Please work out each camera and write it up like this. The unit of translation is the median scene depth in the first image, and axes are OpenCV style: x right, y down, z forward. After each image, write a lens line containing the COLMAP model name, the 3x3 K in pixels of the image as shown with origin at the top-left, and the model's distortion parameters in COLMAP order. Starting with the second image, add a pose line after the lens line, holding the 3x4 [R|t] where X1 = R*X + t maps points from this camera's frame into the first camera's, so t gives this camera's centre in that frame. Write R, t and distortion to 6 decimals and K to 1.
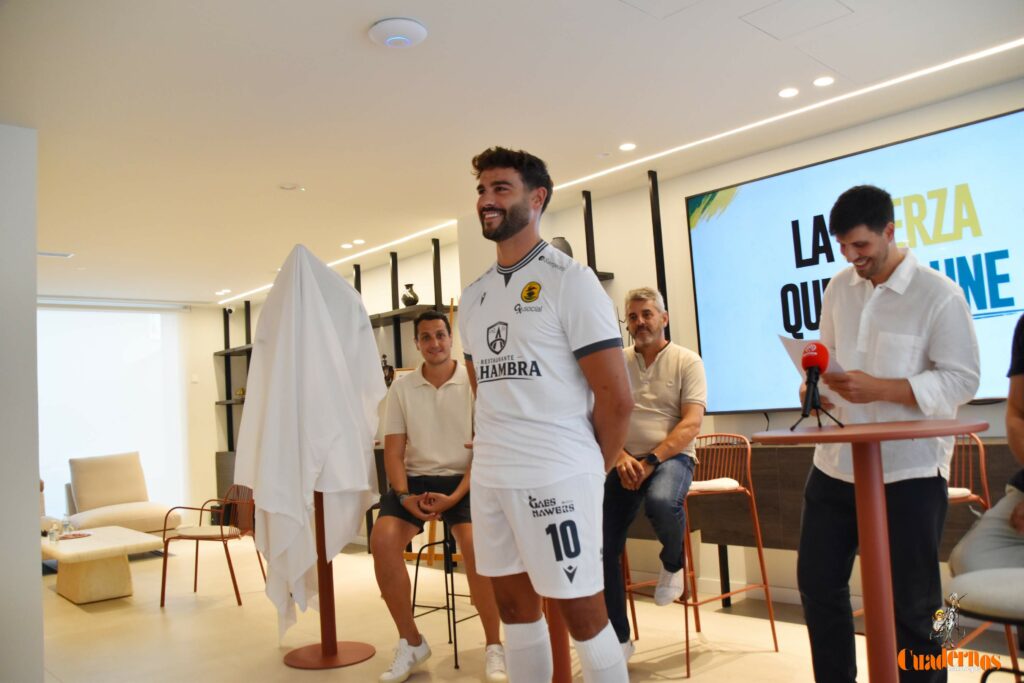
lens RADIAL K [[851.1, 0, 514.7], [0, 851.1, 338.0], [0, 0, 1]] dist [-0.153116, 0.113581]
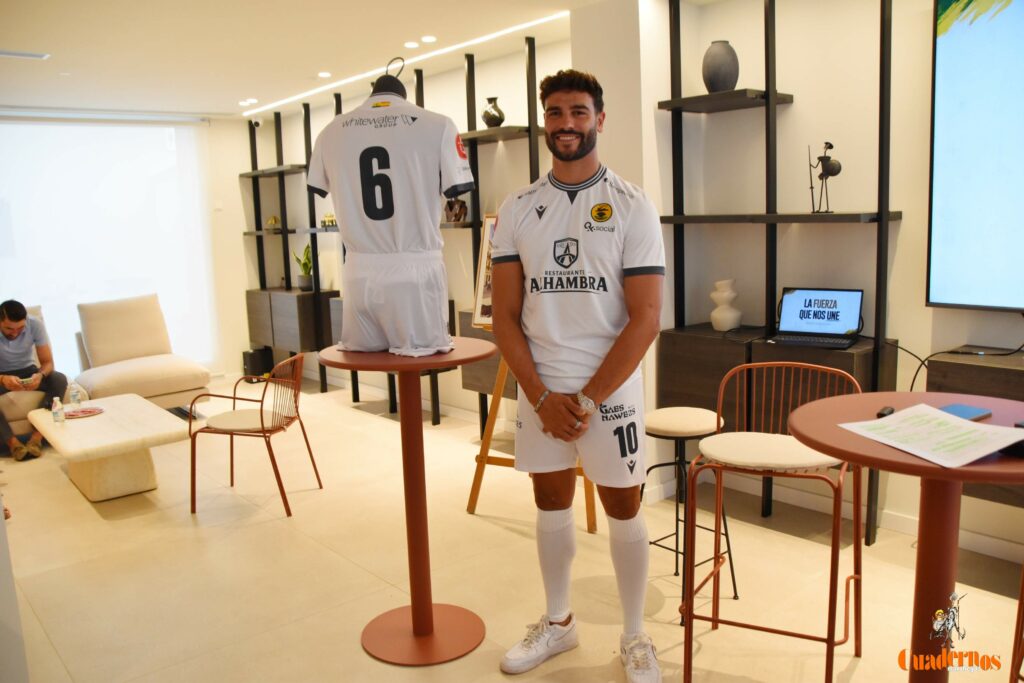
lens RADIAL K [[851.1, 0, 491.2], [0, 851.1, 347.9], [0, 0, 1]] dist [-0.153116, 0.113581]
pose [[0.998411, 0.028456, -0.048643, -0.079572], [-0.015823, 0.969982, 0.242662, -0.027303], [0.054089, -0.241507, 0.968891, 0.205524]]
